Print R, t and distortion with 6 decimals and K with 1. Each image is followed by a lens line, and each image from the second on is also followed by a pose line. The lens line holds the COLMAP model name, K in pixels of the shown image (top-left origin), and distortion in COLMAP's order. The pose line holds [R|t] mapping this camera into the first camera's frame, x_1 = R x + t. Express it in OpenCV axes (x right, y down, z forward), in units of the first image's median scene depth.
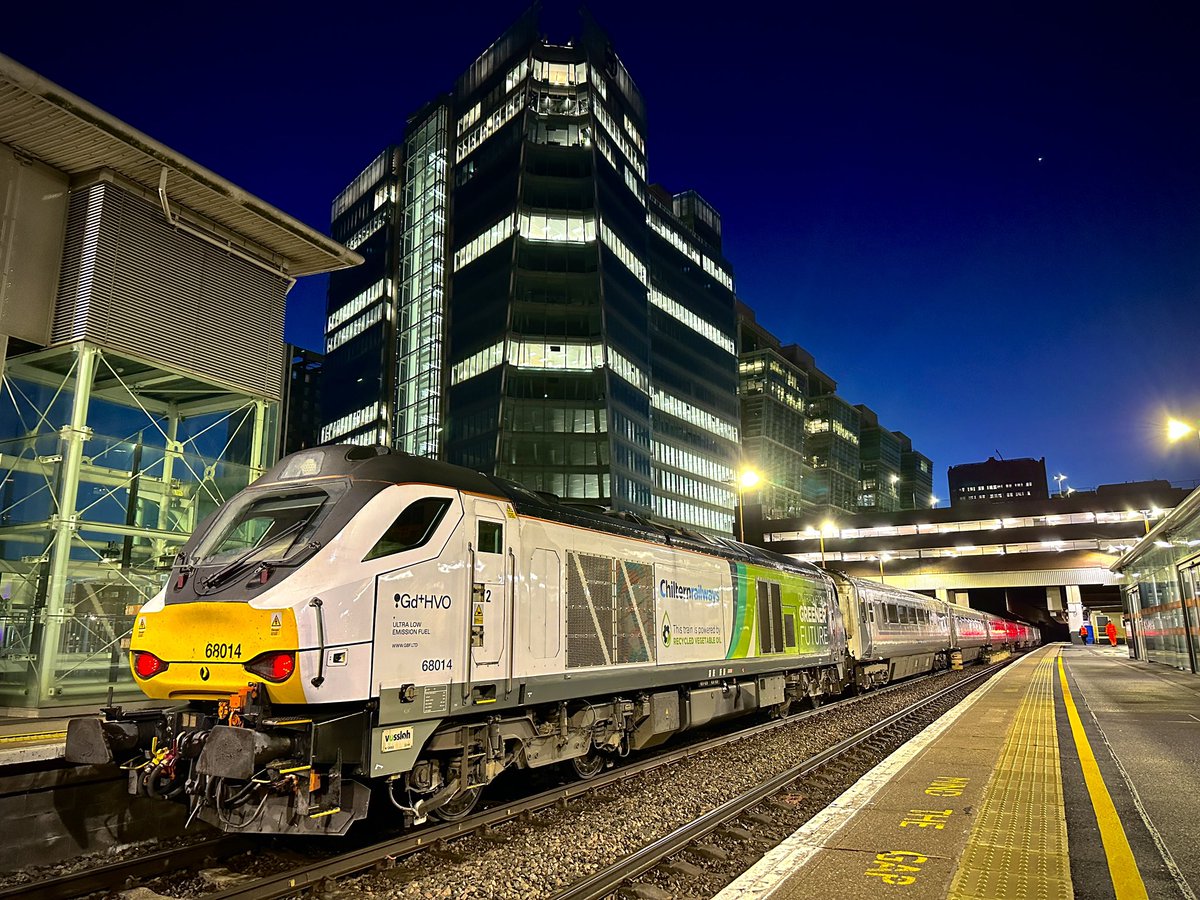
lens RADIAL K [[845.6, 0, 584.9], [0, 845.6, 449.5], [0, 0, 1]] dist [0.065069, -0.096412]
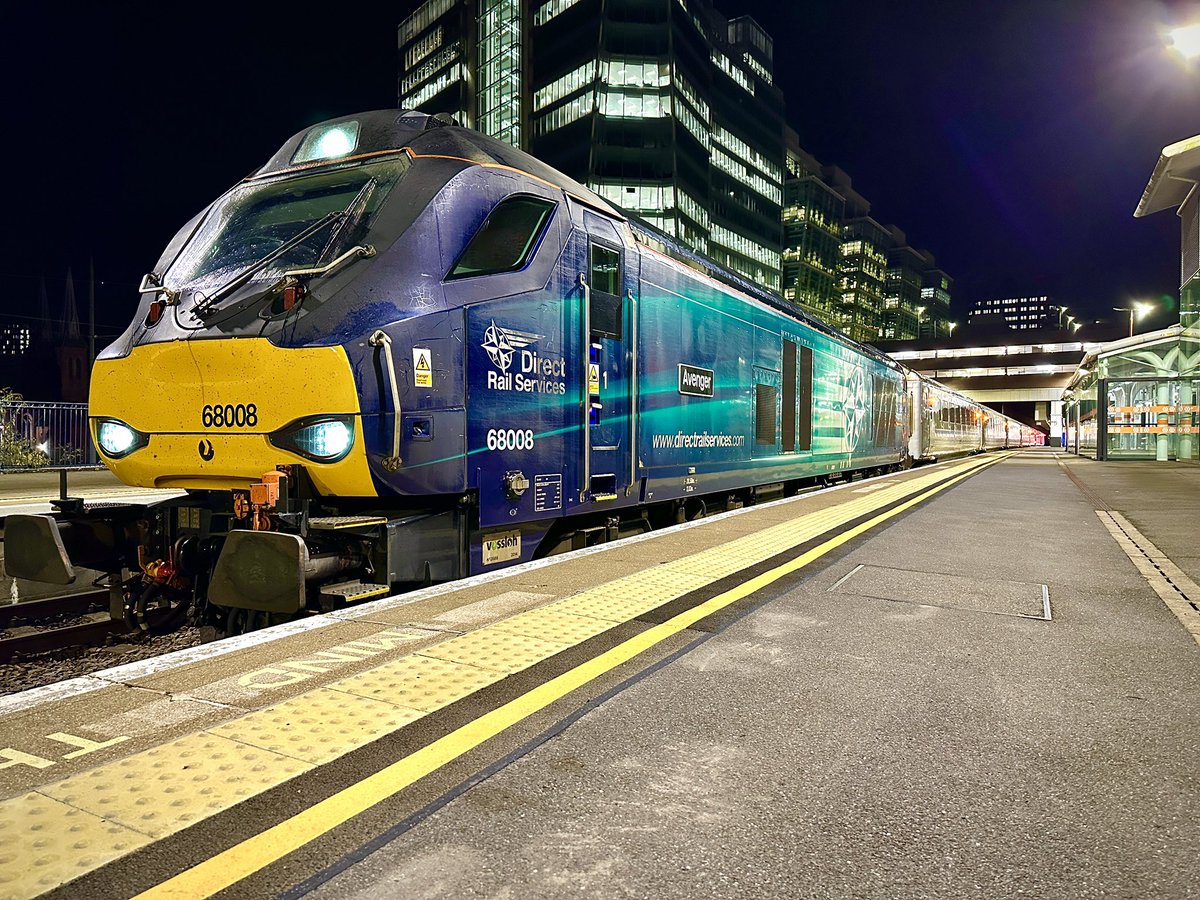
lens RADIAL K [[845.6, 0, 584.9], [0, 845.6, 449.5], [0, 0, 1]] dist [0.065069, -0.096412]
pose [[0.999911, 0.010090, -0.008756, -0.103802], [-0.007841, 0.973891, 0.226883, -0.048437], [0.010817, -0.226794, 0.973883, -0.232188]]
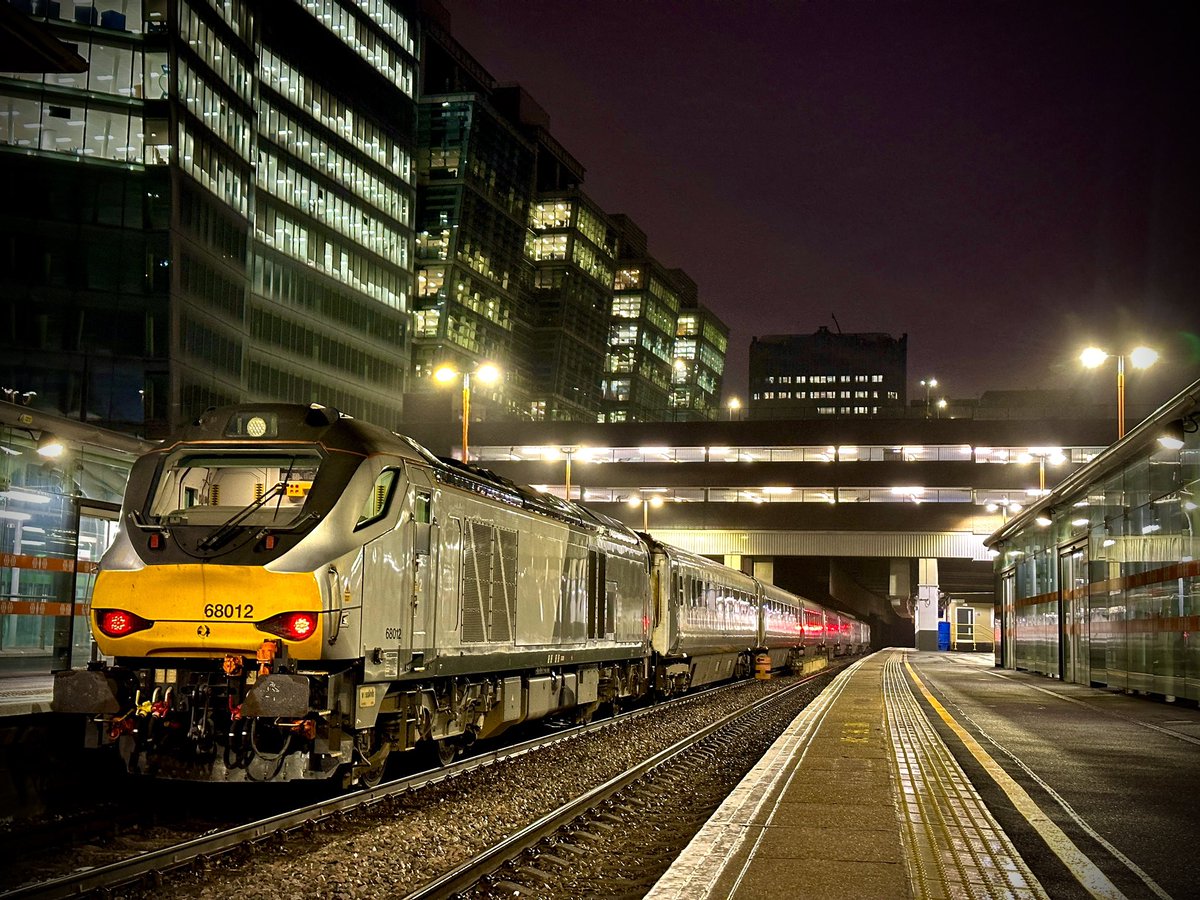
lens RADIAL K [[1683.2, 0, 600.0], [0, 1683.2, 450.0], [0, 0, 1]] dist [0.289154, -1.538508]
pose [[0.946694, 0.061365, 0.316236, -0.055501], [-0.096666, 0.990563, 0.097165, -0.017202], [-0.307289, -0.122555, 0.943692, -0.090469]]
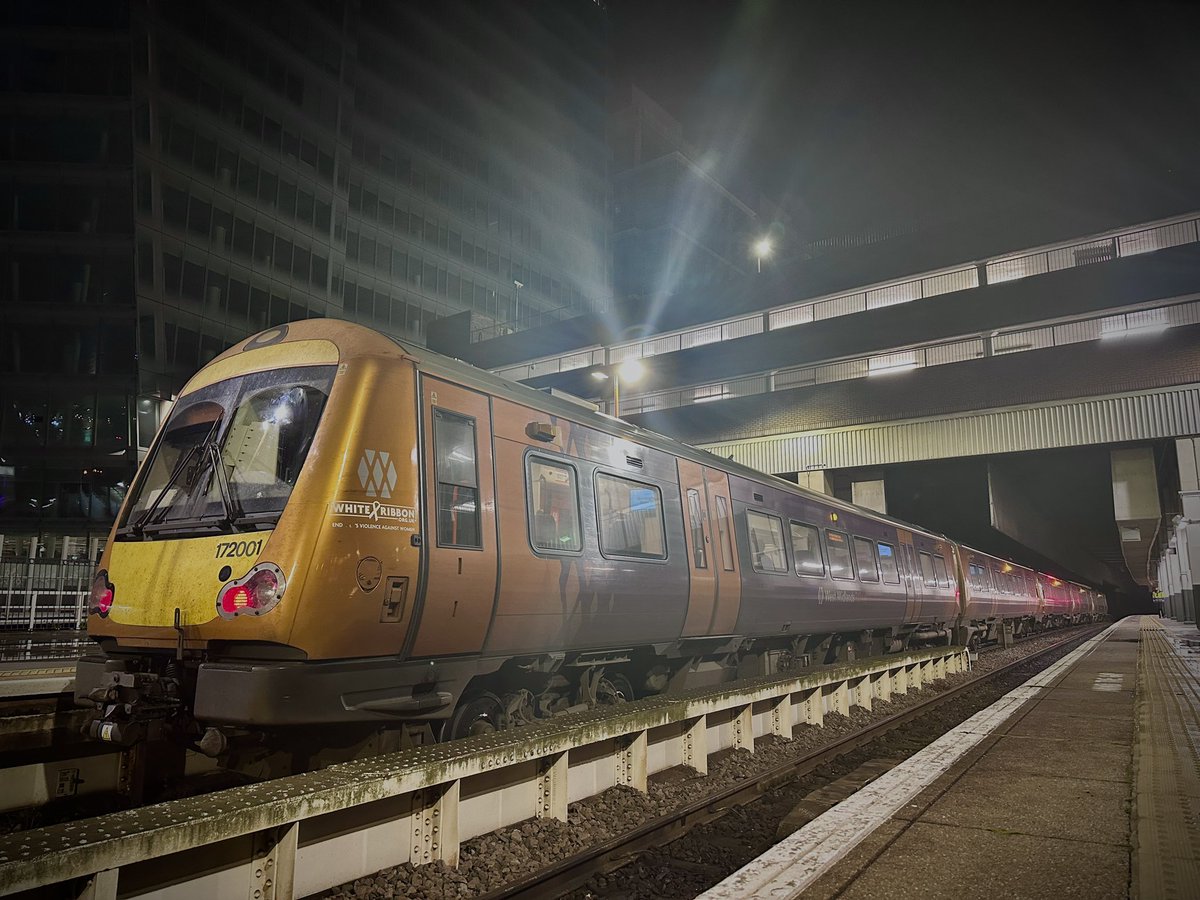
lens RADIAL K [[845.6, 0, 584.9], [0, 845.6, 449.5], [0, 0, 1]] dist [0.065069, -0.096412]
pose [[0.996554, -0.000439, -0.082949, 0.362879], [0.004401, 0.998857, 0.047590, 0.141852], [0.082833, -0.047791, 0.995417, 0.652186]]
